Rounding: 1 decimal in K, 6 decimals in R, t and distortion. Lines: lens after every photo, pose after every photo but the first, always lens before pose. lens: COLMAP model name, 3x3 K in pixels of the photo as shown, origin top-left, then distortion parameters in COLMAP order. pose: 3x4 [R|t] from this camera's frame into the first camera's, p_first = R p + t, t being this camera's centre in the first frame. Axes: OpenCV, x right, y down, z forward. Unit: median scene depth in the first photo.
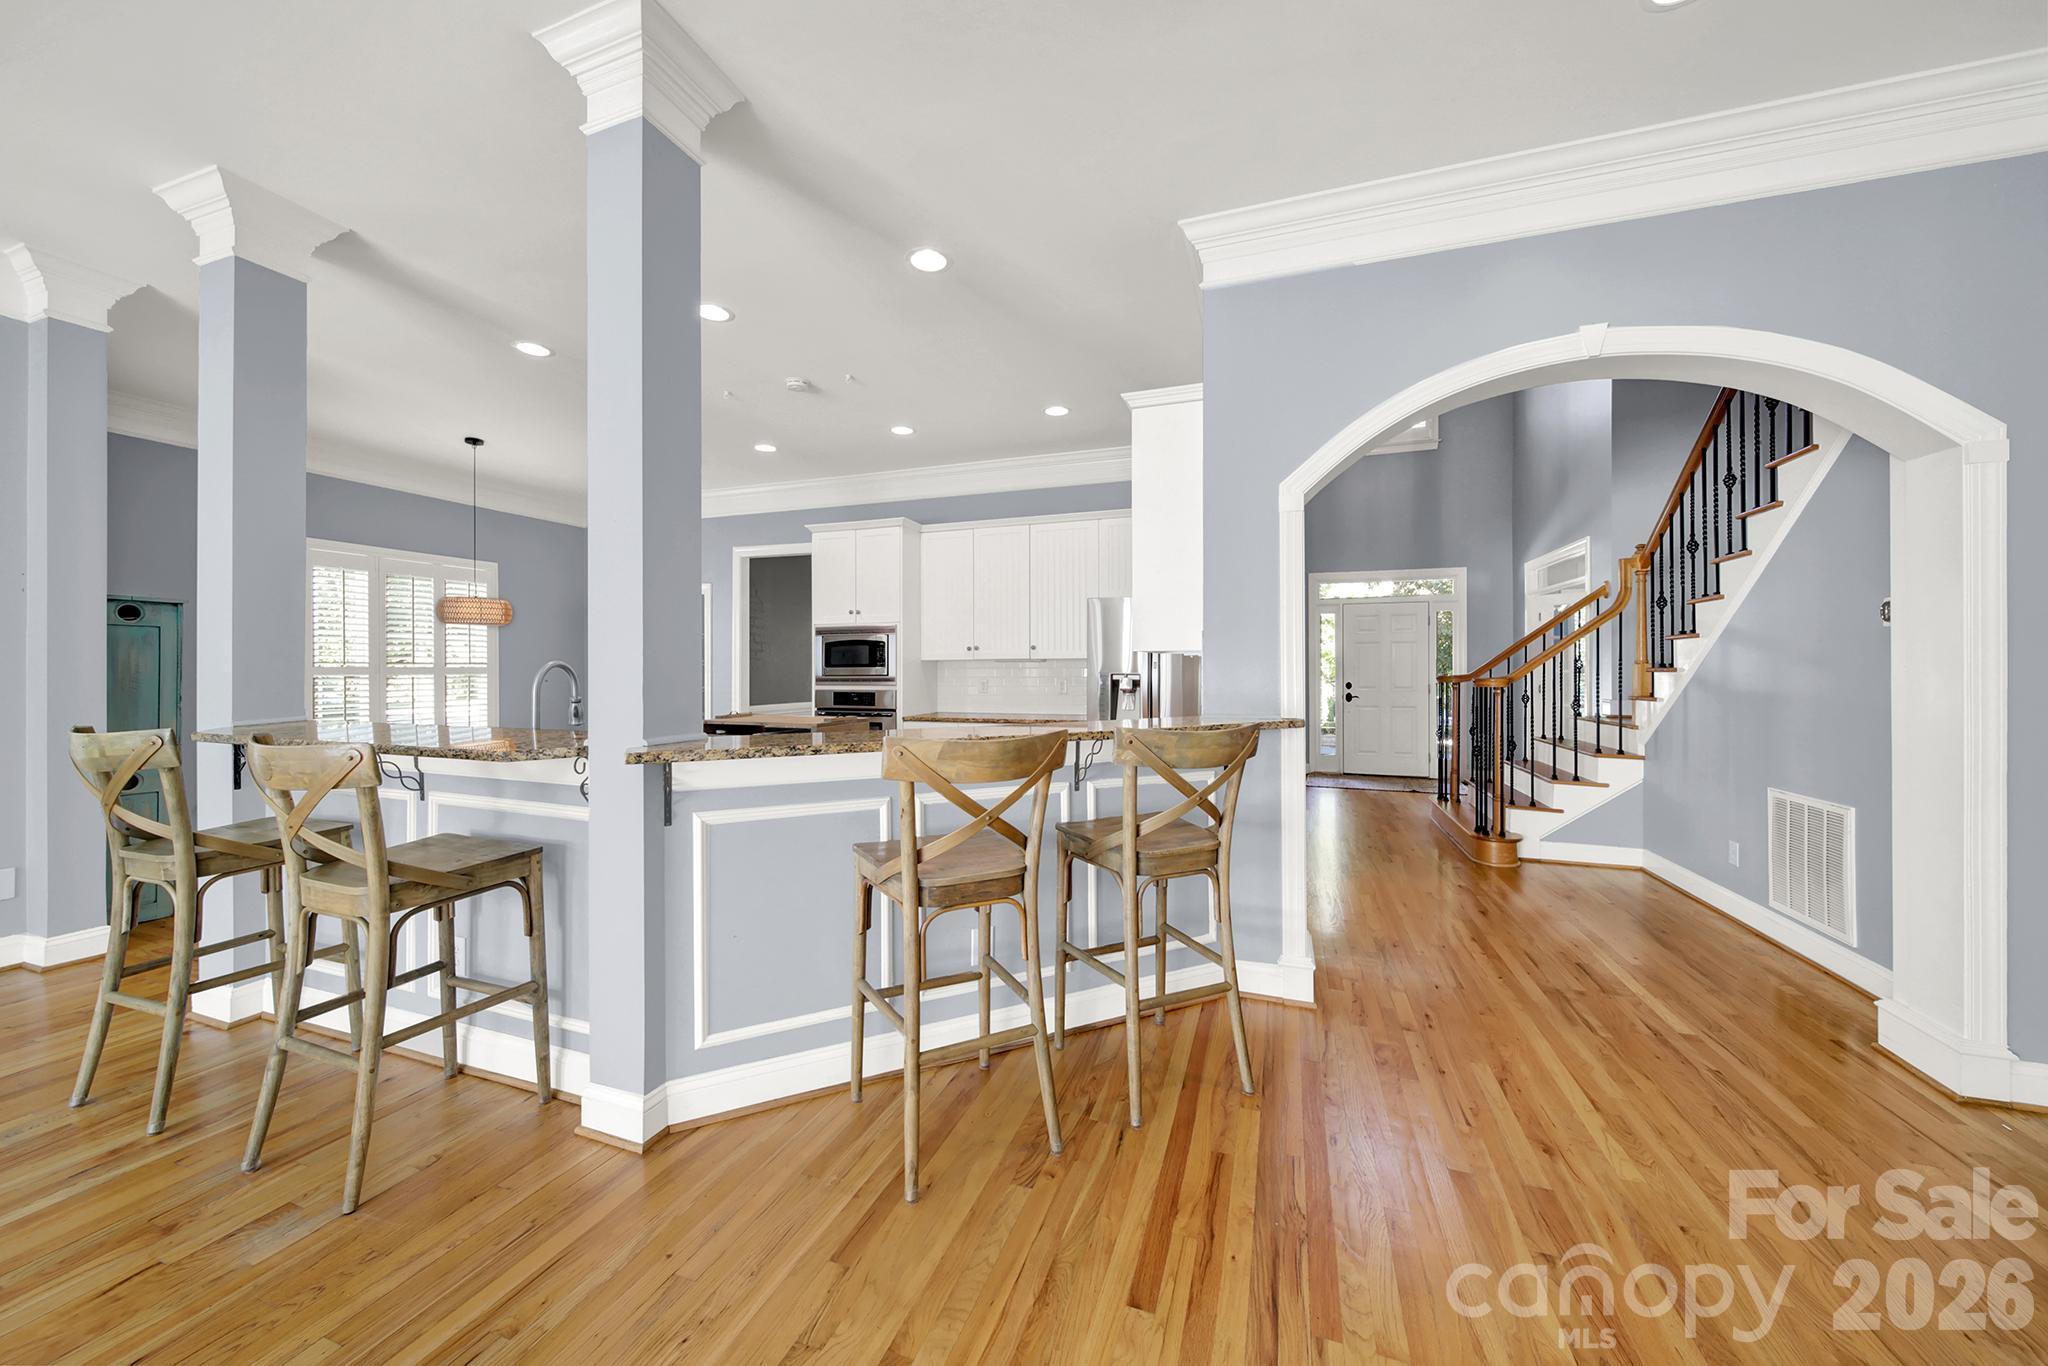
lens RADIAL K [[737.2, 0, 1022.4], [0, 737.2, 688.0], [0, 0, 1]] dist [-0.000393, -0.001718]
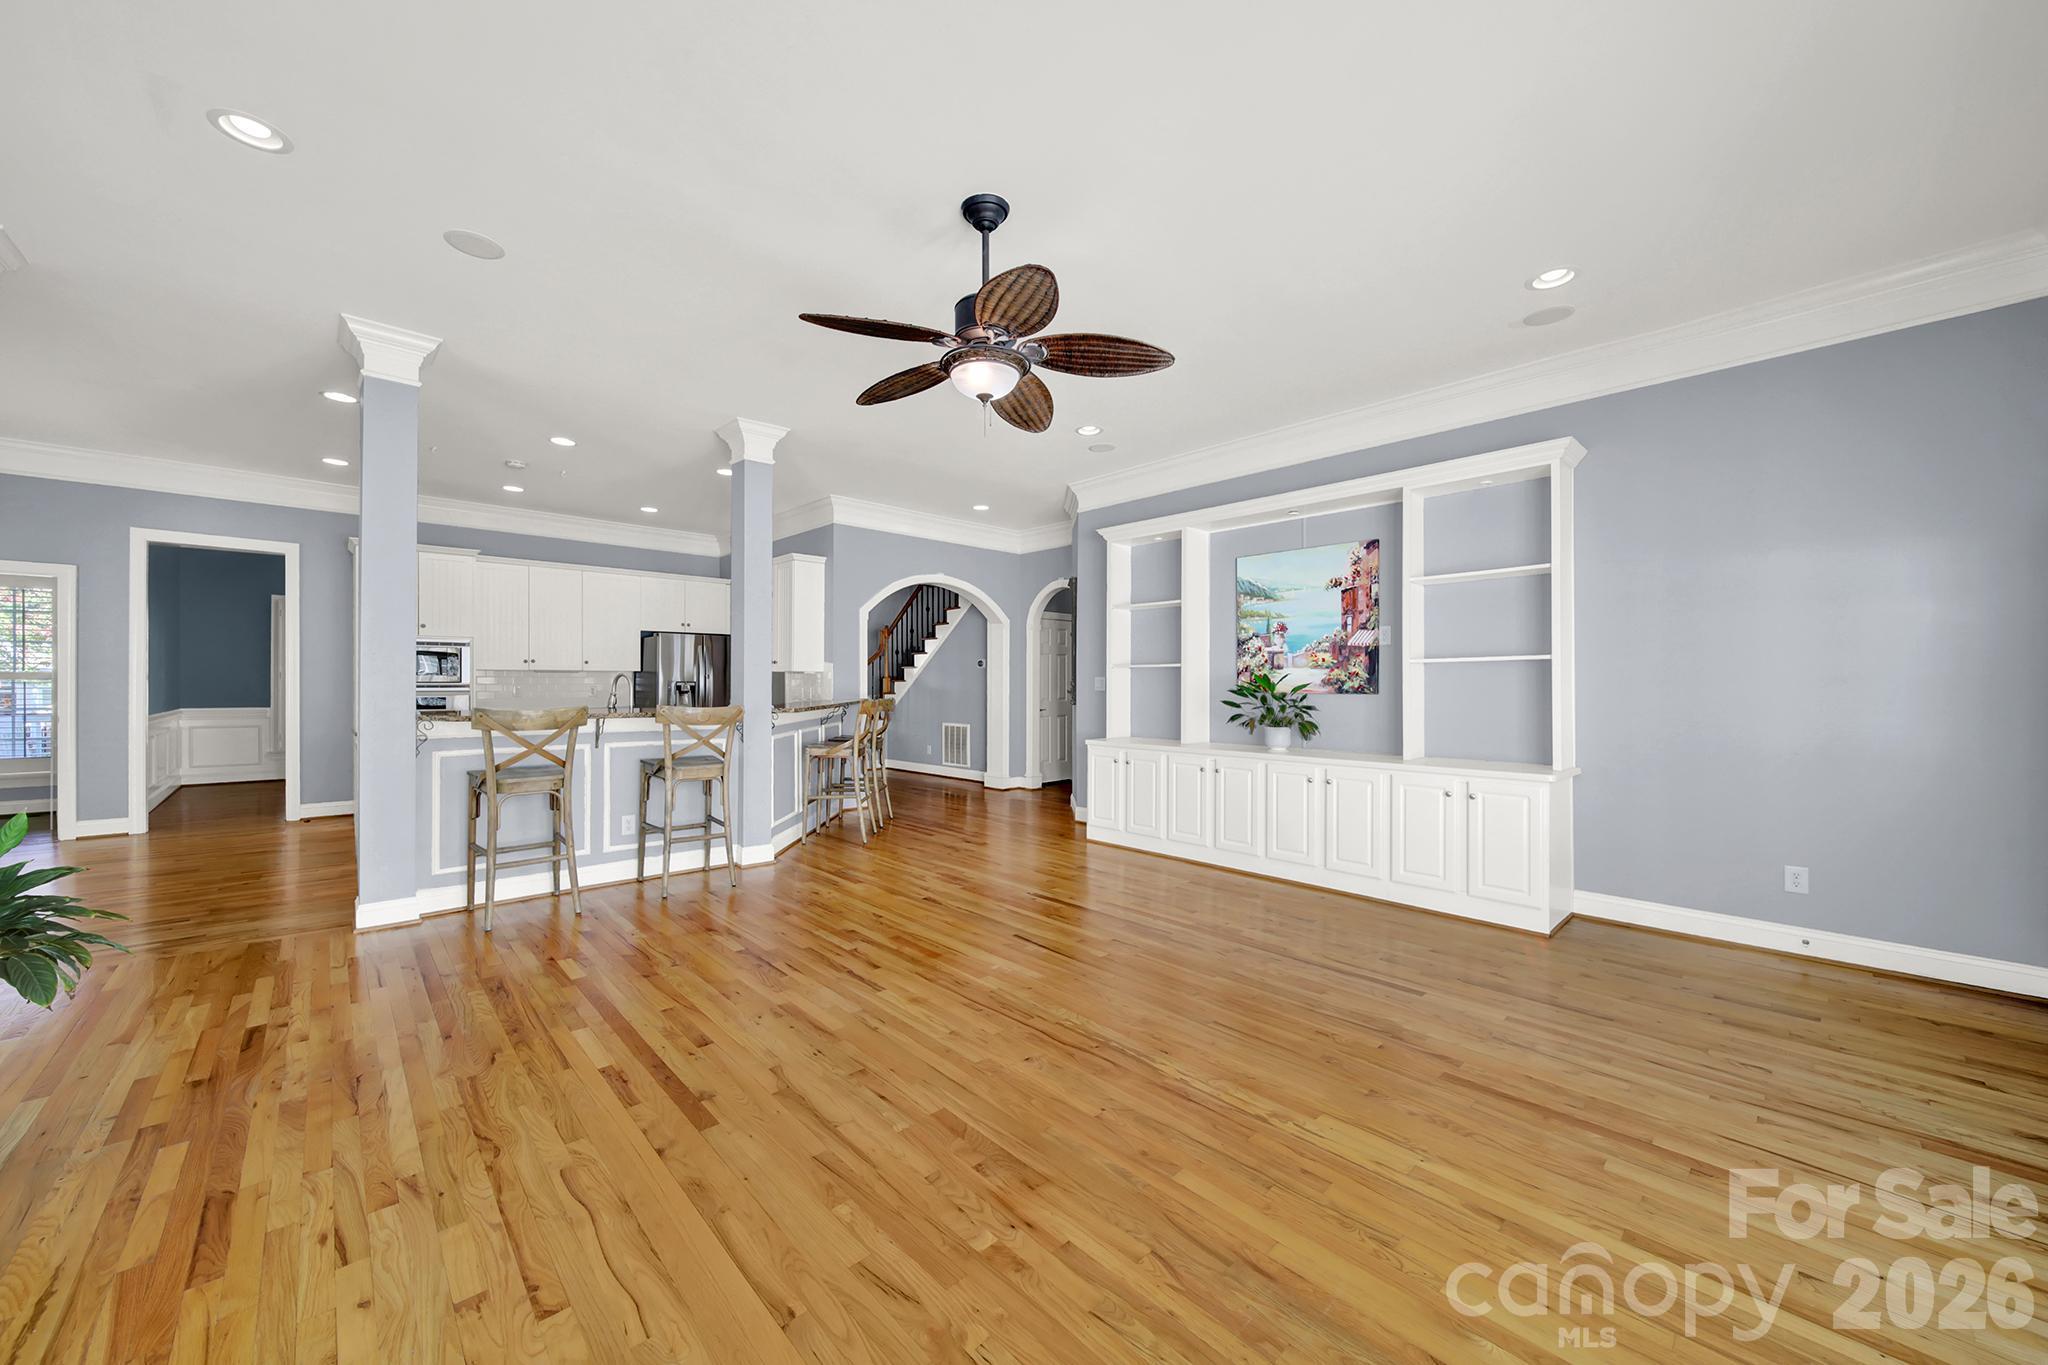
lens RADIAL K [[737.2, 0, 1014.3], [0, 737.2, 683.3], [0, 0, 1]] dist [-0.000393, -0.001718]
pose [[0.454543, 0.004630, 0.890713, -1.466361], [0.016256, 0.999777, -0.013492, 0.024332], [-0.890576, 0.020612, 0.454367, -0.544008]]
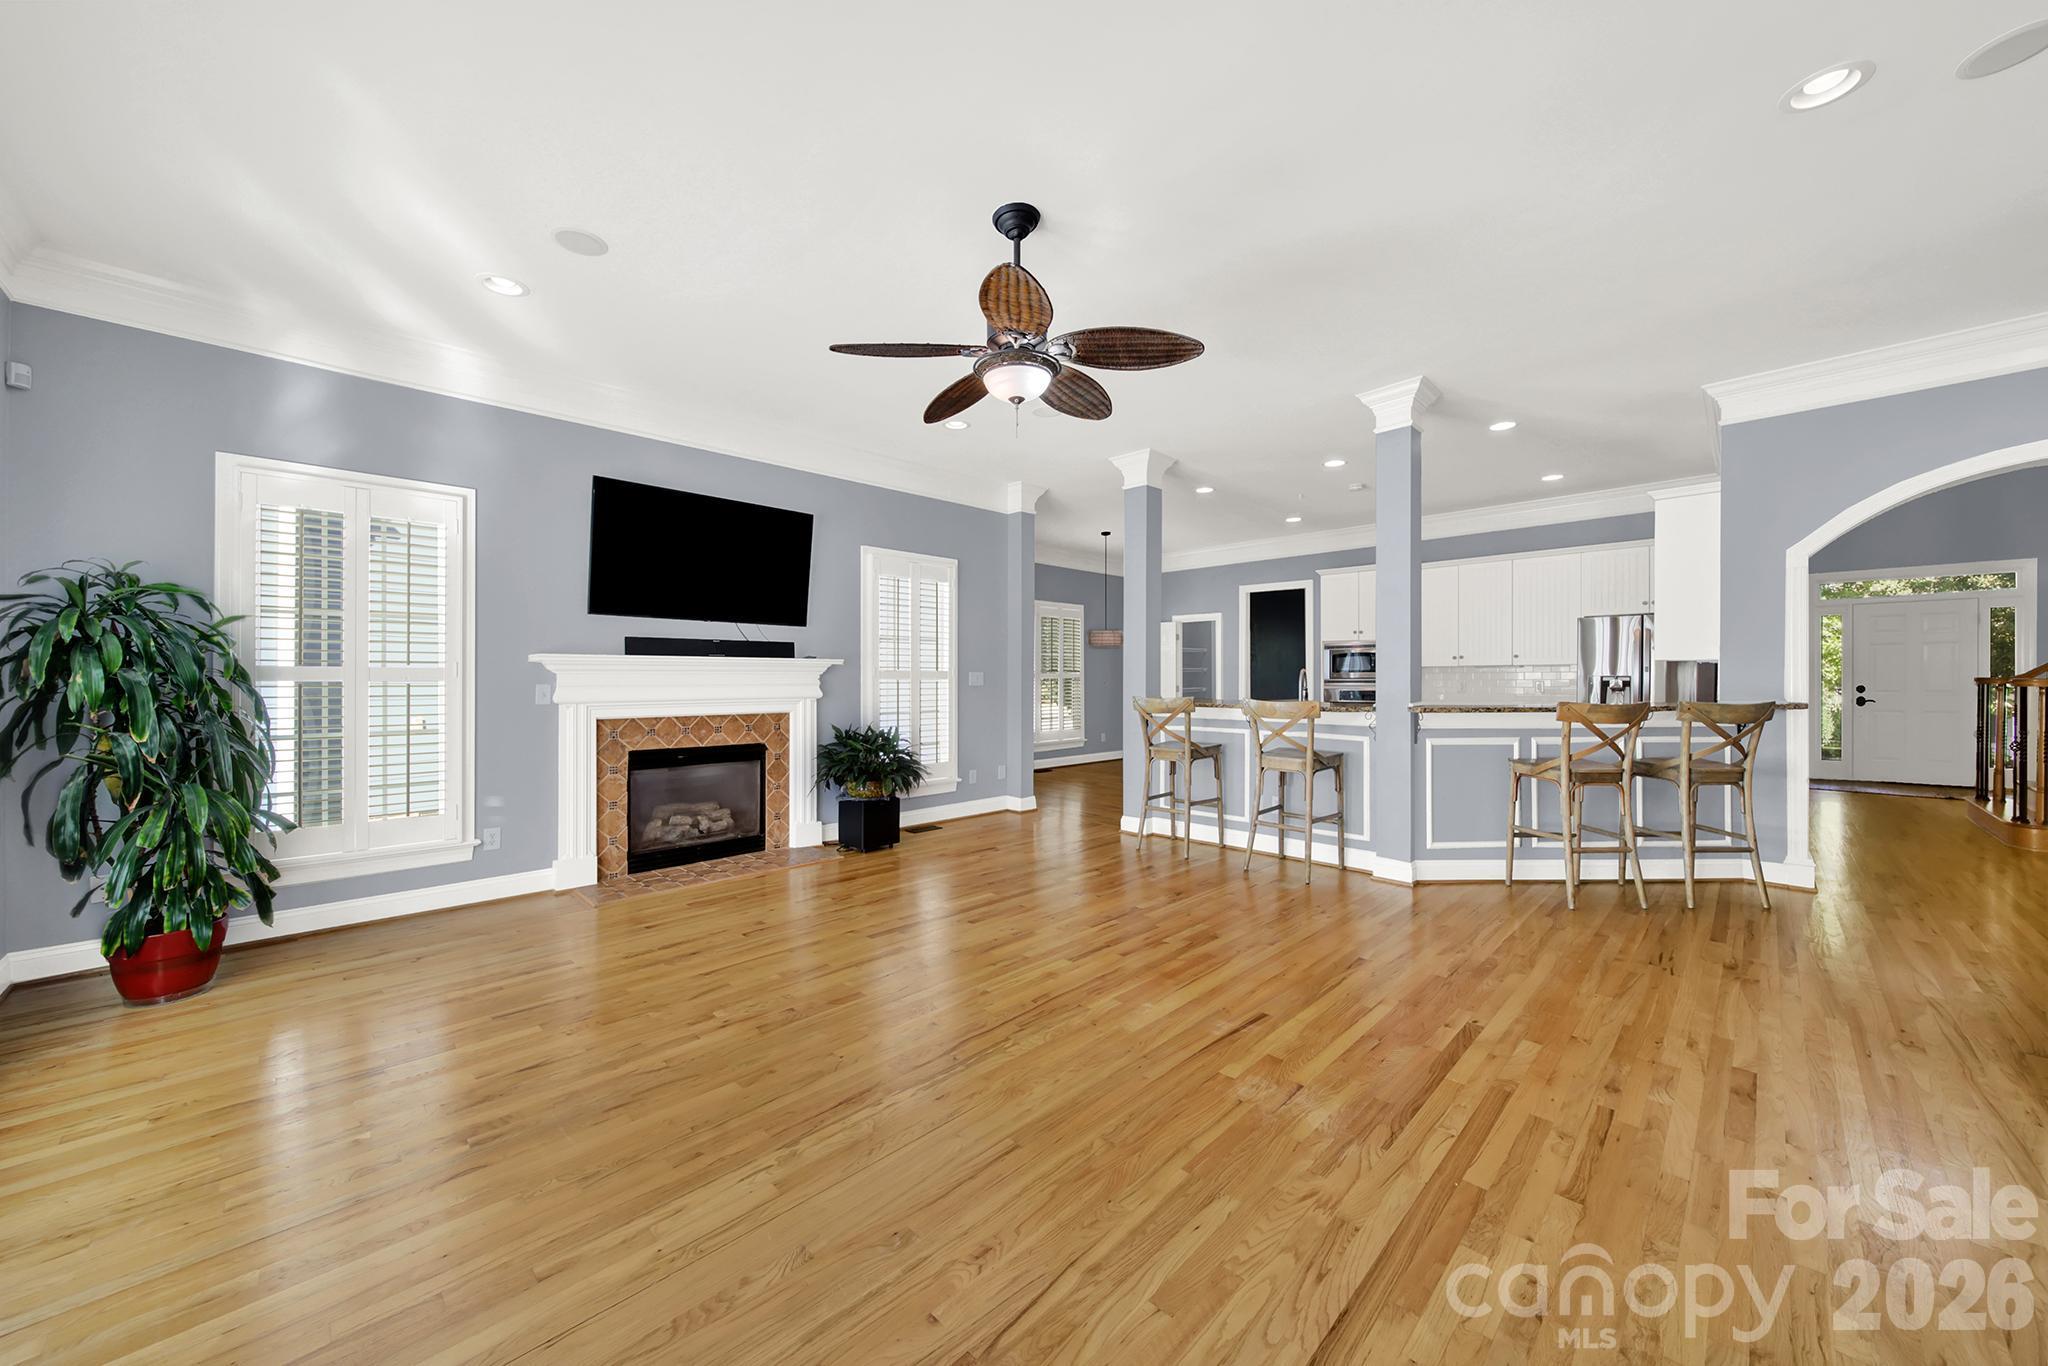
lens RADIAL K [[737.2, 0, 1025.0], [0, 737.2, 691.4], [0, 0, 1]] dist [-0.000393, -0.001718]
pose [[0.904449, 0.005483, -0.426547, -0.366701], [-0.008071, 0.999958, -0.004261, 0.031209], [0.426506, 0.007297, 0.904455, -0.900435]]
